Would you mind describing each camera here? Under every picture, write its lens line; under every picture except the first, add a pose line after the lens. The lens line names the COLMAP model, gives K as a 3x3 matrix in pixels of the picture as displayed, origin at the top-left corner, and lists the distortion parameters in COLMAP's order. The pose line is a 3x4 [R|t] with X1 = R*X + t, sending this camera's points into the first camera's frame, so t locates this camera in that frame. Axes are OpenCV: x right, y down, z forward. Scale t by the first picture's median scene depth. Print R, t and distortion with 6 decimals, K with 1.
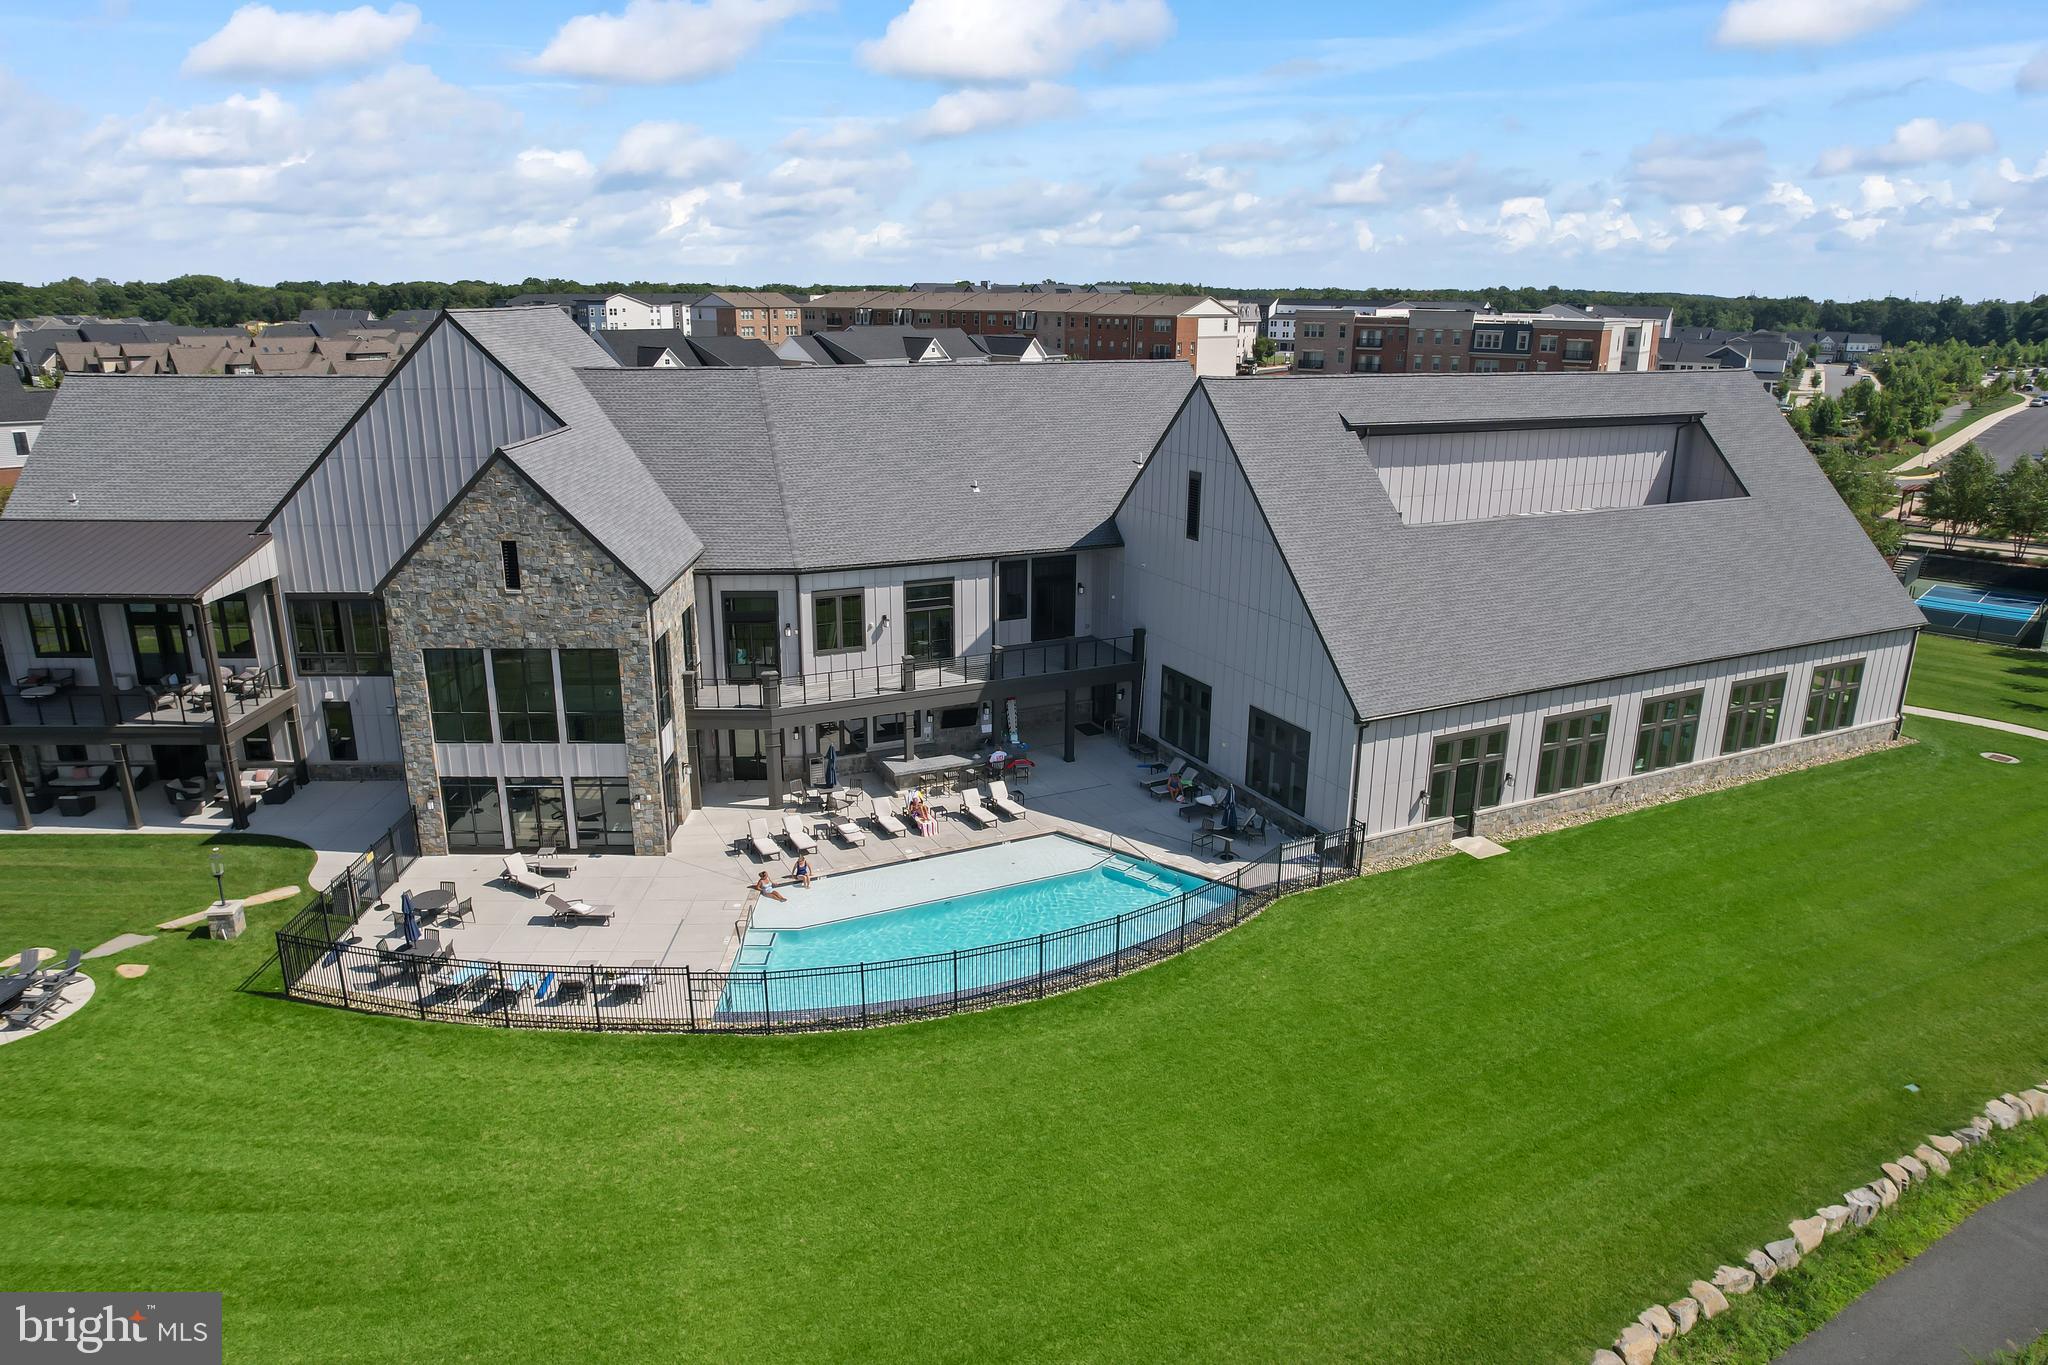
lens RADIAL K [[1277.2, 0, 1024.0], [0, 1277.2, 682.5], [0, 0, 1]] dist [-0.070089, 0.071711]
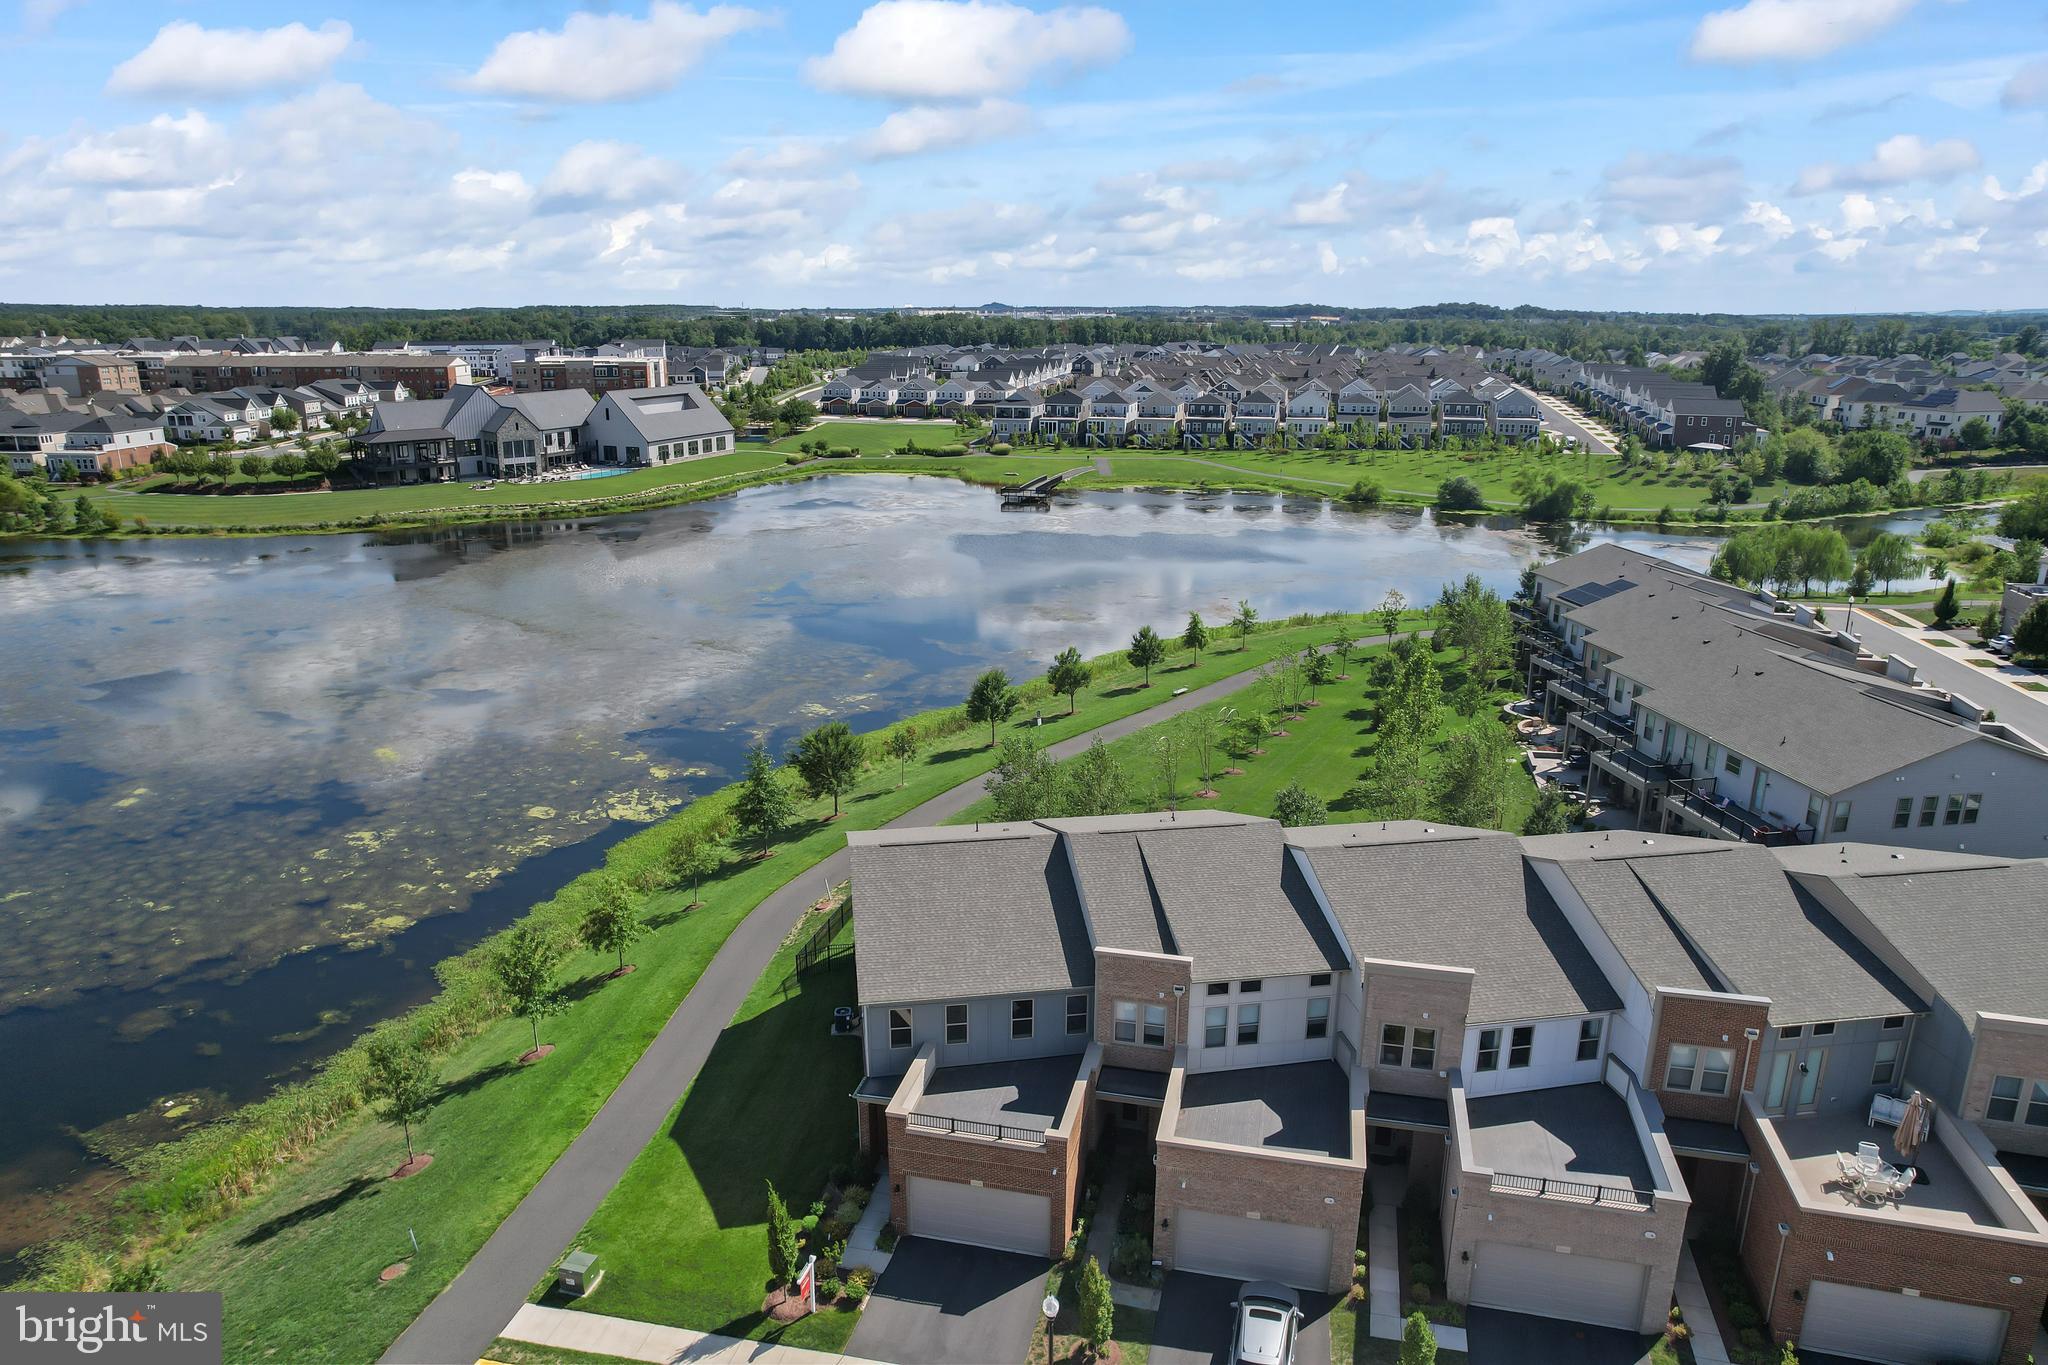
lens RADIAL K [[1298.3, 0, 1055.0], [0, 1298.3, 684.2], [0, 0, 1]] dist [-0.130679, 0.089148]
pose [[0.727971, -0.189309, 0.658954, -2.300612], [0.192225, 0.978931, 0.068875, 0.996675], [-0.658109, 0.076529, 0.749024, -4.302158]]
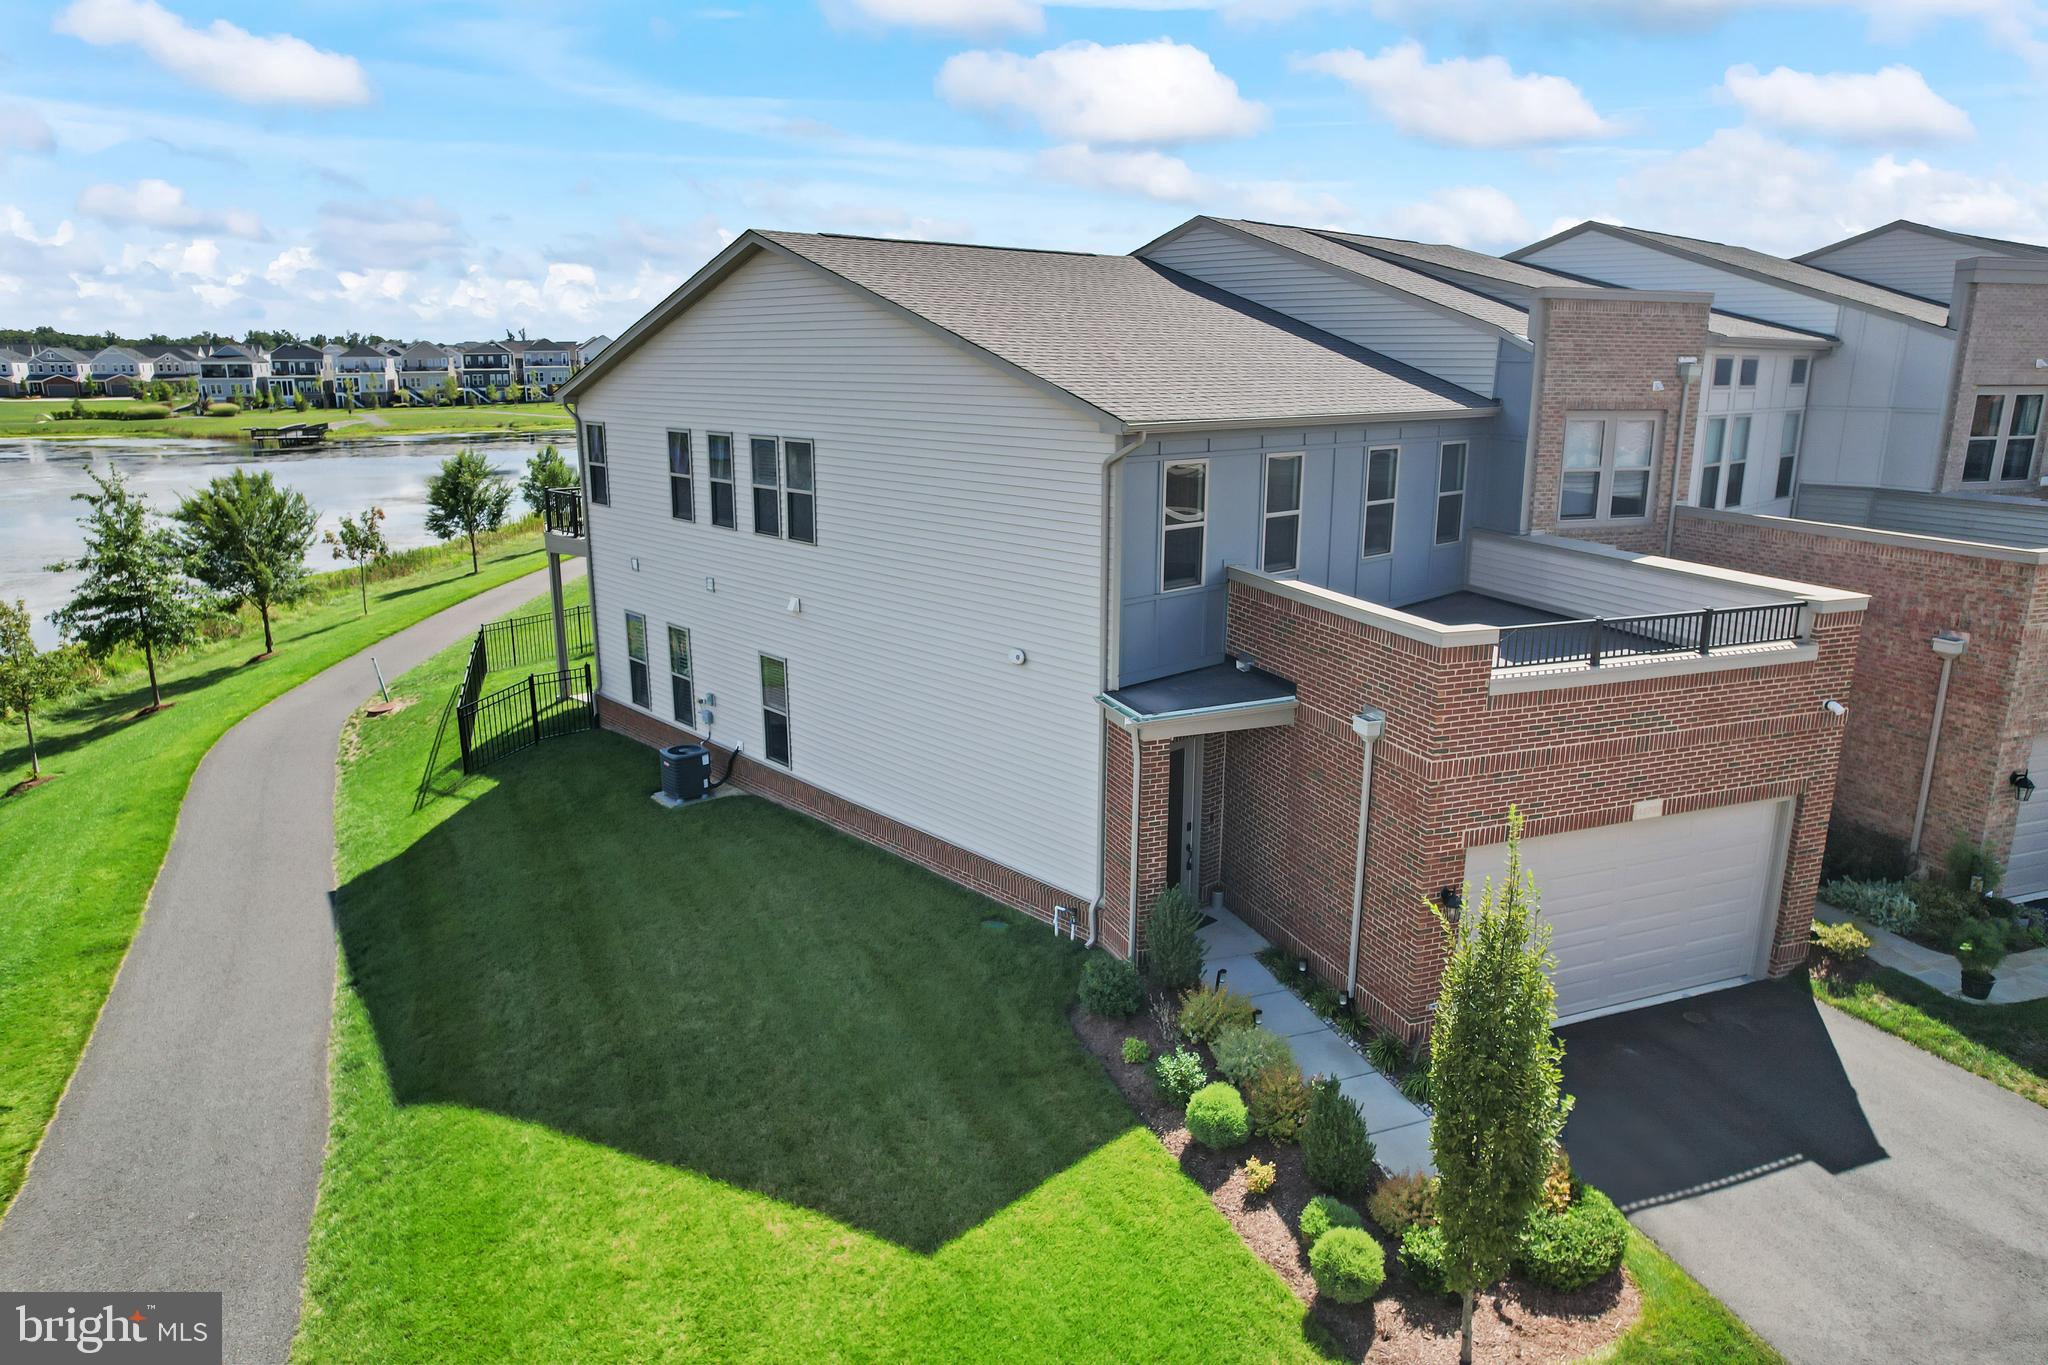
lens RADIAL K [[1277.2, 0, 1024.0], [0, 1277.2, 682.5], [0, 0, 1]] dist [-0.070089, 0.071711]
pose [[0.246315, -0.245493, 0.937583, -2.156645], [0.271917, 0.946039, 0.176271, 1.235253], [-0.930263, 0.211526, 0.299778, -3.612437]]
